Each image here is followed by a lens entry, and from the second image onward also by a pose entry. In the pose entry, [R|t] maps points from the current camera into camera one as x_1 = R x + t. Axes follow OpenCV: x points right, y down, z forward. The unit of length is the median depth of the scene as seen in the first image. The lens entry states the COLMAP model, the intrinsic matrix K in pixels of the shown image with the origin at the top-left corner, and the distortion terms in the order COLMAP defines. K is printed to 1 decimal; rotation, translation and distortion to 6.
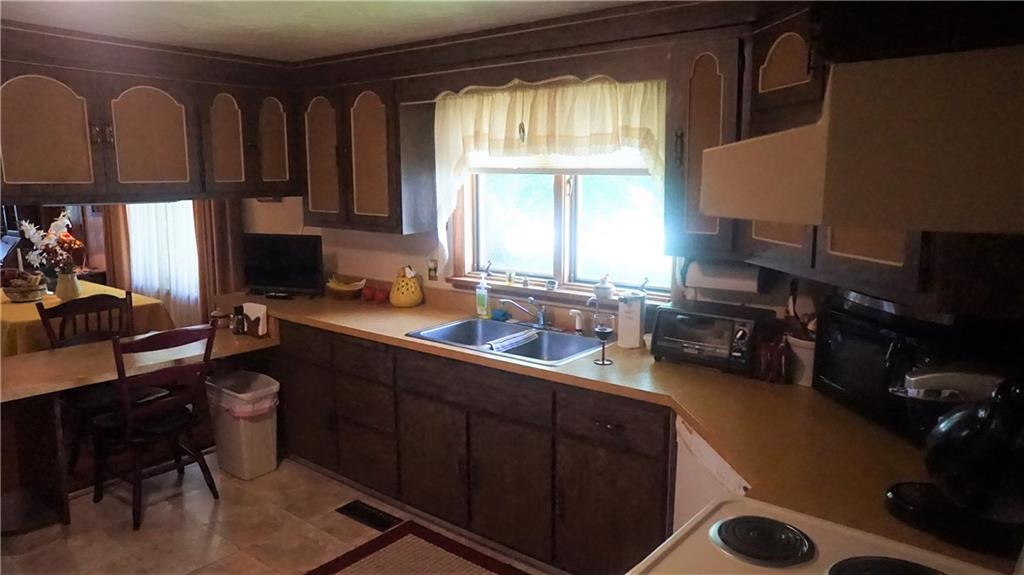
lens RADIAL K [[688.4, 0, 509.1], [0, 688.4, 289.5], [0, 0, 1]] dist [-0.025700, 0.010913]
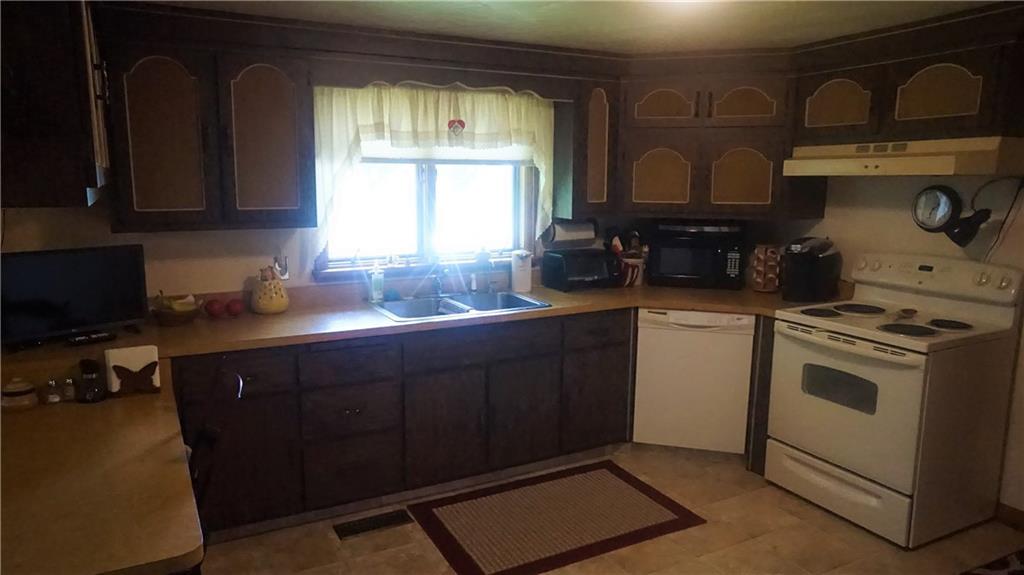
lens RADIAL K [[688.4, 0, 507.8], [0, 688.4, 283.0], [0, 0, 1]] dist [-0.025700, 0.010913]
pose [[0.396000, -0.142989, 0.907049, -0.961639], [0.149937, 0.984613, 0.089756, -0.054522], [-0.905927, 0.100457, 0.411346, 0.425032]]
